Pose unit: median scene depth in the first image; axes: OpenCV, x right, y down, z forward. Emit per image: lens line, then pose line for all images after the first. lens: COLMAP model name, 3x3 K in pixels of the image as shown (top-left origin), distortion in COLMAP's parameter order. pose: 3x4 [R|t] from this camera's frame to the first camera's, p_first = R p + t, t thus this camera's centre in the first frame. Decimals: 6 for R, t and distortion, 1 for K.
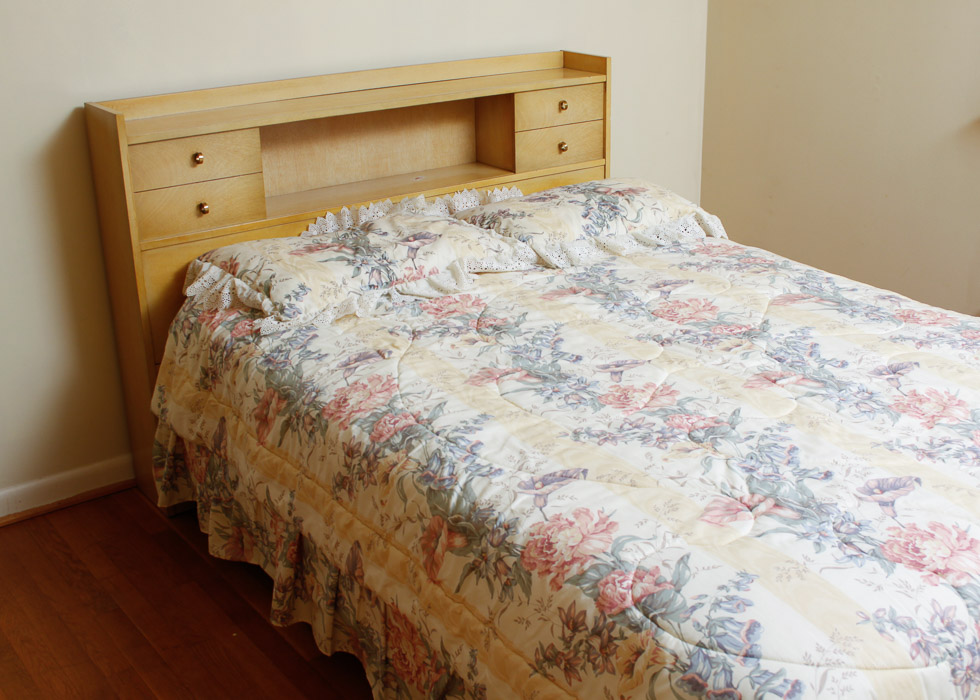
lens RADIAL K [[1196.3, 0, 522.4], [0, 1196.3, 348.3], [0, 0, 1]] dist [-0.095695, 0.049018]
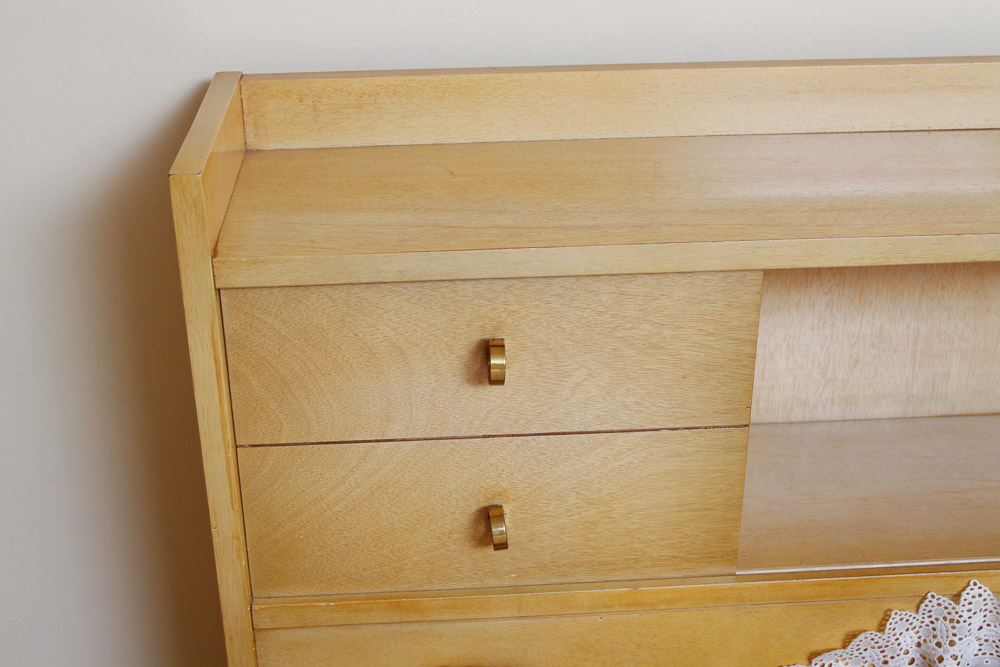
lens RADIAL K [[1337.5, 0, 500.0], [0, 1337.5, 333.5], [0, 0, 1]] dist [-0.054066, -0.038081]
pose [[0.838470, 0.249577, -0.484436, -0.130830], [-0.202280, 0.967990, 0.148588, -0.208424], [0.506014, -0.026595, 0.862115, 0.741895]]
